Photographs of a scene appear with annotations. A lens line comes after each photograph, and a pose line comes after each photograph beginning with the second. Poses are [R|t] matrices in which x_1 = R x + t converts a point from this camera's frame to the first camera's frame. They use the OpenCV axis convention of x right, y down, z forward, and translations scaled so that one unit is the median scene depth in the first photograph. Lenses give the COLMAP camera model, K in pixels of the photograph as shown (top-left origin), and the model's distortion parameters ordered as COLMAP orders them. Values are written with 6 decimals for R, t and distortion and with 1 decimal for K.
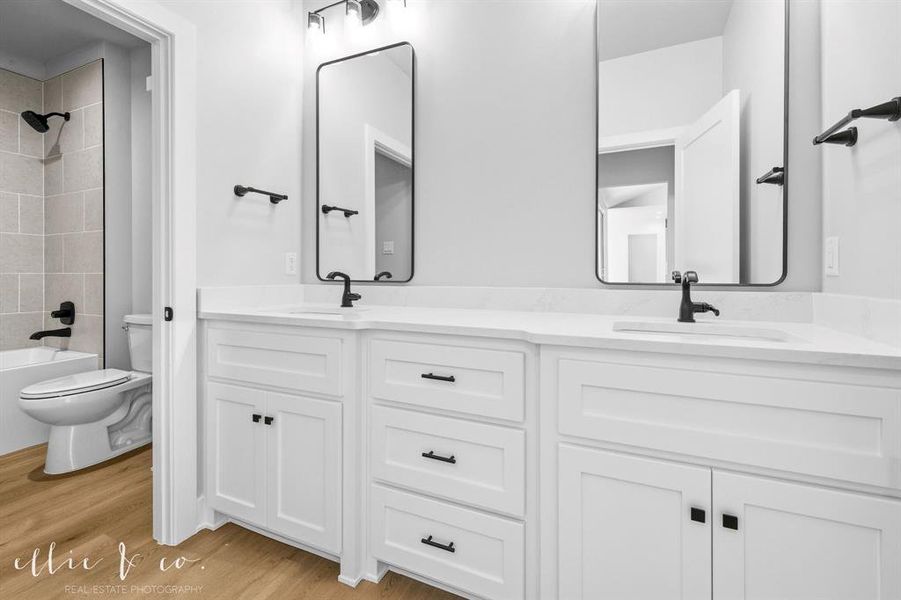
lens RADIAL K [[427.6, 0, 449.3], [0, 427.6, 259.6], [0, 0, 1]] dist [0.031725, -0.000046]
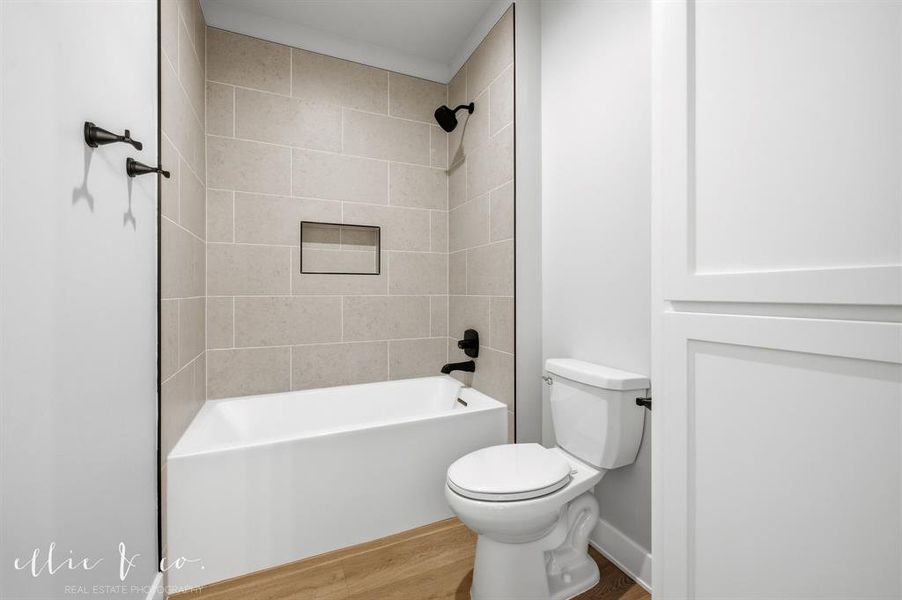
lens RADIAL K [[397.3, 0, 453.6], [0, 397.3, 290.6], [0, 0, 1]] dist [0.000875, -0.000097]
pose [[0.777809, 0.006896, -0.628462, -0.421344], [0.001367, 0.999919, 0.012664, 0.011640], [0.628499, -0.010709, 0.777737, 0.389360]]
